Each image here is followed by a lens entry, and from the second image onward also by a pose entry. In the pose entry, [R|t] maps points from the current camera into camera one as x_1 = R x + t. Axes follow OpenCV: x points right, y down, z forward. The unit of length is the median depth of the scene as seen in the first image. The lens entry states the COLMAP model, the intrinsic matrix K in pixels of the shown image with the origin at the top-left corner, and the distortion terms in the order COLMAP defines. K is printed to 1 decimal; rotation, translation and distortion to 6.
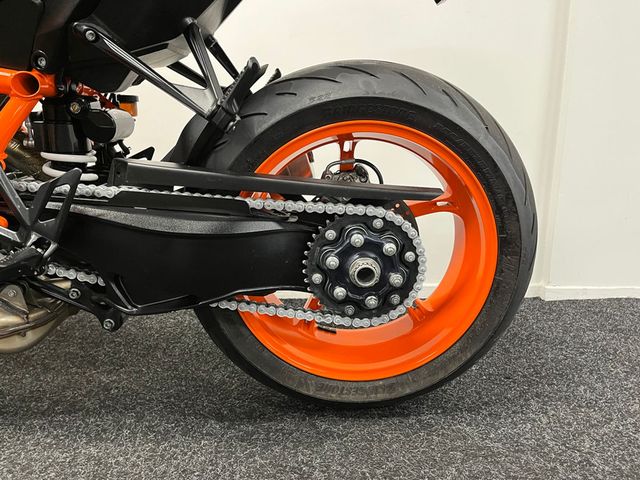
lens RADIAL K [[465.8, 0, 330.4], [0, 465.8, 238.8], [0, 0, 1]] dist [0.070900, -0.101795]
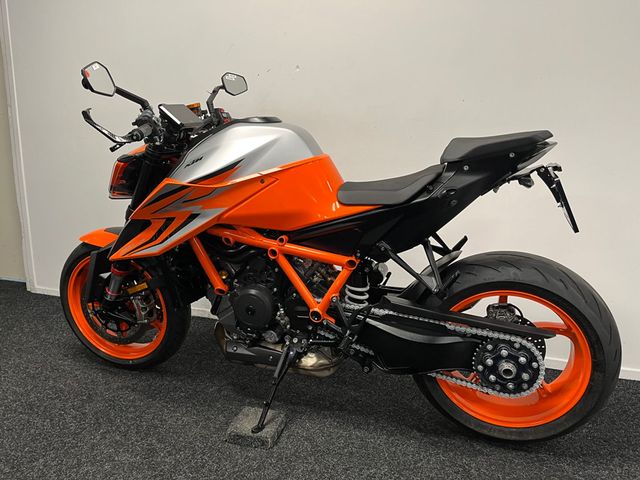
lens RADIAL K [[465.8, 0, 330.4], [0, 465.8, 238.8], [0, 0, 1]] dist [0.070900, -0.101795]
pose [[0.940794, 0.073306, -0.330959, -0.008035], [-0.078513, 0.996910, -0.002371, -0.378640], [0.329762, 0.028215, 0.943642, -0.992449]]
